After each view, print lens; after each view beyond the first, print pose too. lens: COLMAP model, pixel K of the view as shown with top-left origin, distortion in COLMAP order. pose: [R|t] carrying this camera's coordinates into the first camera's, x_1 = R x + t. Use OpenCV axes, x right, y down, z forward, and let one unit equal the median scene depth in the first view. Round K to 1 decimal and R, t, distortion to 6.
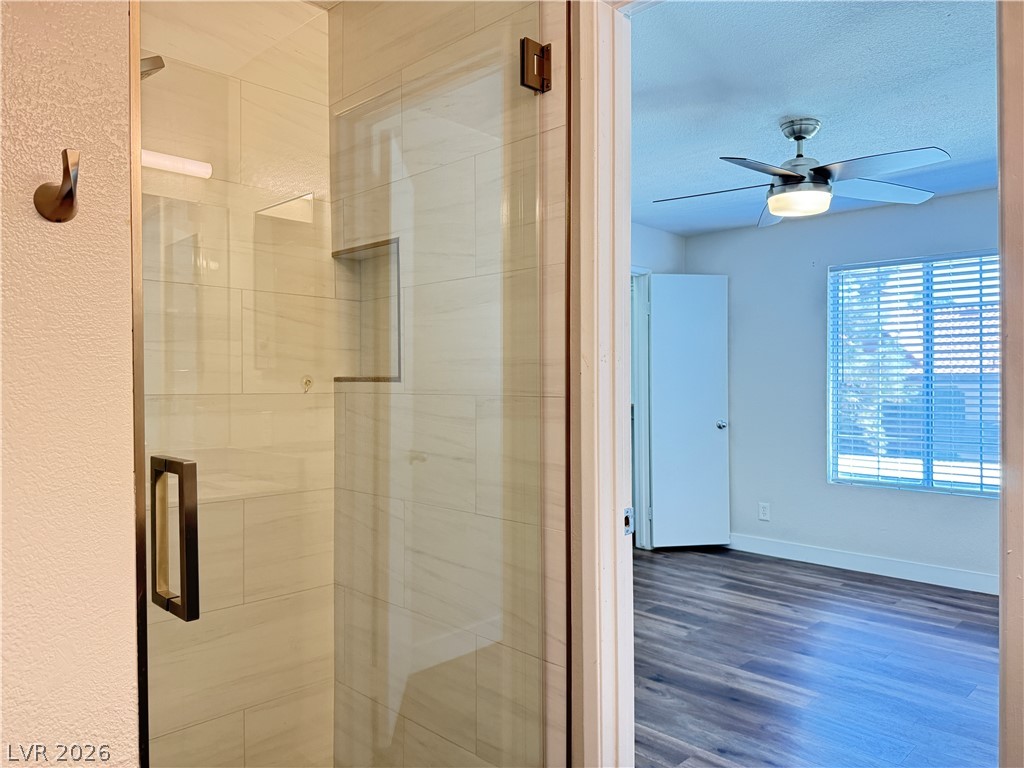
lens RADIAL K [[725.1, 0, 512.0], [0, 725.1, 383.7], [0, 0, 1]] dist [0.052432, -0.069365]
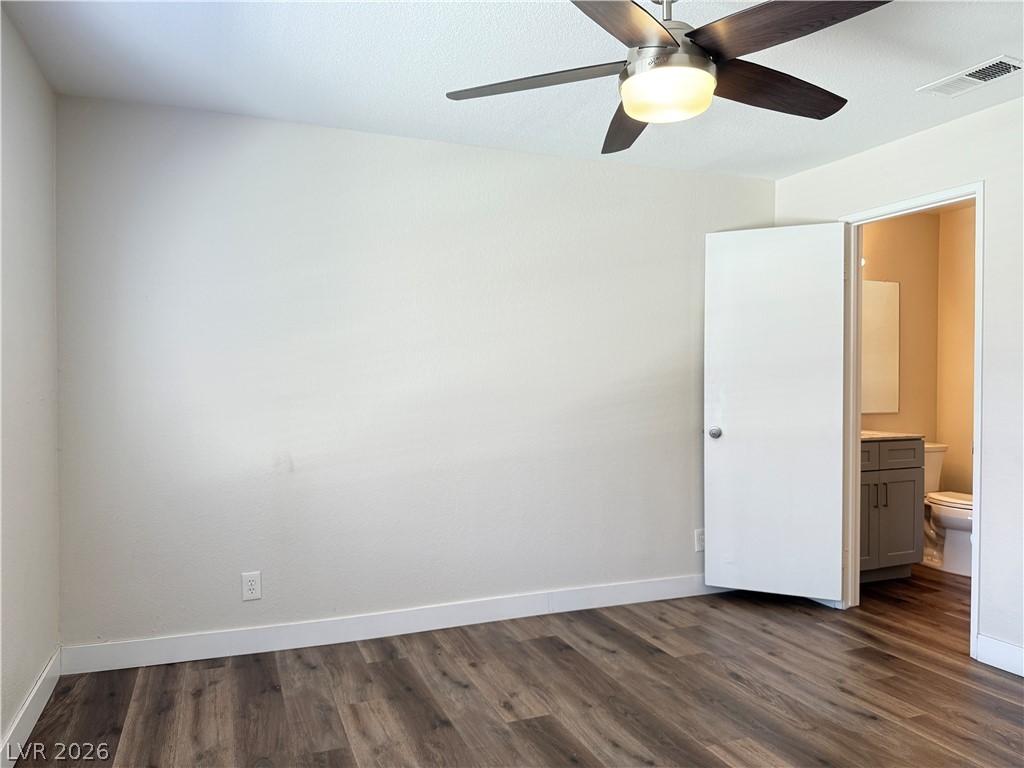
lens RADIAL K [[725.1, 0, 513.1], [0, 725.1, 384.2], [0, 0, 1]] dist [0.052432, -0.069365]
pose [[-0.918492, -0.000775, 0.395439, 0.326806], [0.002964, 0.999956, 0.008846, 0.002039], [-0.395429, 0.009297, -0.918450, 2.056402]]
